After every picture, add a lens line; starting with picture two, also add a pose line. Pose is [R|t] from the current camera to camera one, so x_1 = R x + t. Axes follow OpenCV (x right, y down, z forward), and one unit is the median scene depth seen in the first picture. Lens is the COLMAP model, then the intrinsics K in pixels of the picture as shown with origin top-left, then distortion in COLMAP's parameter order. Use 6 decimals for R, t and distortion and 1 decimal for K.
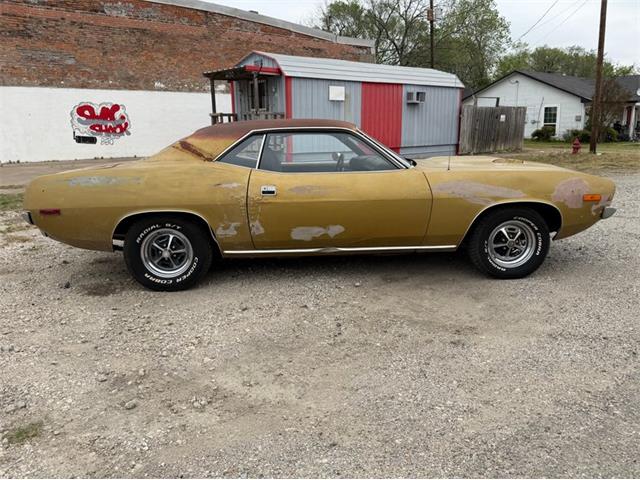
lens RADIAL K [[542.0, 0, 319.3], [0, 542.0, 242.2], [0, 0, 1]] dist [0.107469, -0.176677]
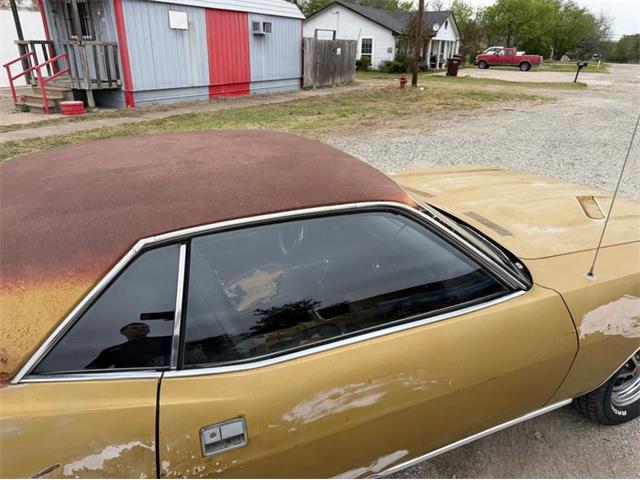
lens RADIAL K [[448.7, 0, 321.4], [0, 448.7, 239.2], [0, 0, 1]] dist [0.039523, -0.038713]
pose [[0.938840, -0.112659, 0.325403, -0.025424], [0.046593, 0.977838, 0.204113, -0.059353], [-0.341186, -0.176468, 0.923283, 0.167661]]
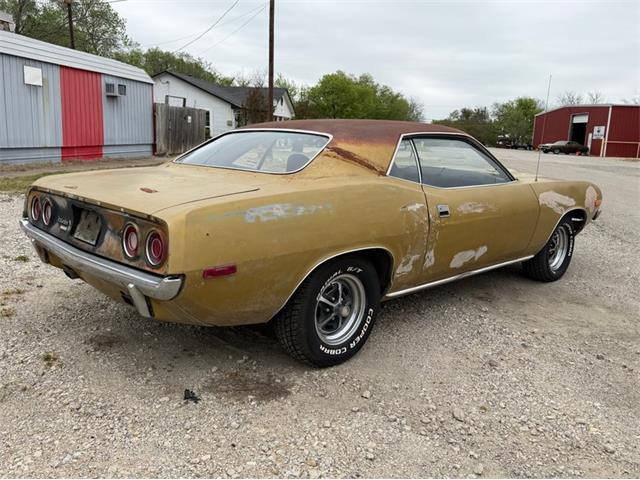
lens RADIAL K [[542.0, 0, 319.3], [0, 542.0, 242.2], [0, 0, 1]] dist [0.107469, -0.176677]
pose [[0.760646, -0.089143, 0.643018, -0.168869], [0.087520, 0.995566, 0.034487, -0.020875], [-0.643240, 0.030044, 0.765075, 0.112973]]
